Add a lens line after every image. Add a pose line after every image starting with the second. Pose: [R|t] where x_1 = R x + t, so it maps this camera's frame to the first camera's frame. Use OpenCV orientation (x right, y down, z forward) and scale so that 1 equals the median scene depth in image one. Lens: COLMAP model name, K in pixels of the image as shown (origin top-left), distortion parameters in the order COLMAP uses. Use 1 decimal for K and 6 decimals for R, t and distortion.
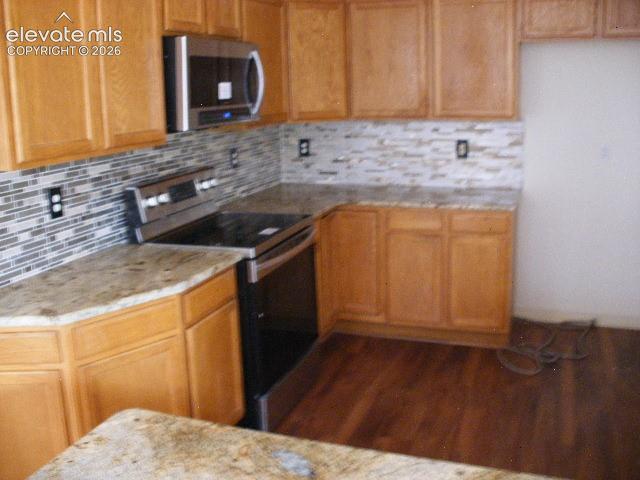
lens RADIAL K [[666.2, 0, 320.0], [0, 666.2, 240.0], [0, 0, 1]] dist [-0.154908, -0.002506]
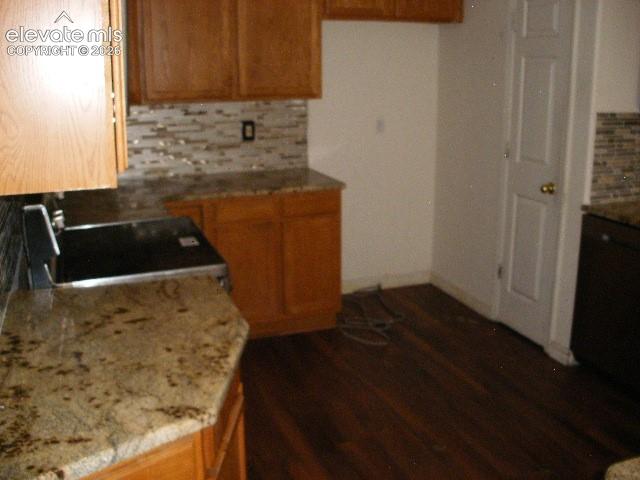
lens RADIAL K [[666.2, 0, 320.0], [0, 666.2, 240.0], [0, 0, 1]] dist [-0.154908, -0.002506]
pose [[0.775449, -0.142635, 0.615088, -0.335721], [0.128440, 0.989417, 0.067513, -0.036708], [-0.618208, 0.026649, 0.785563, 0.212591]]
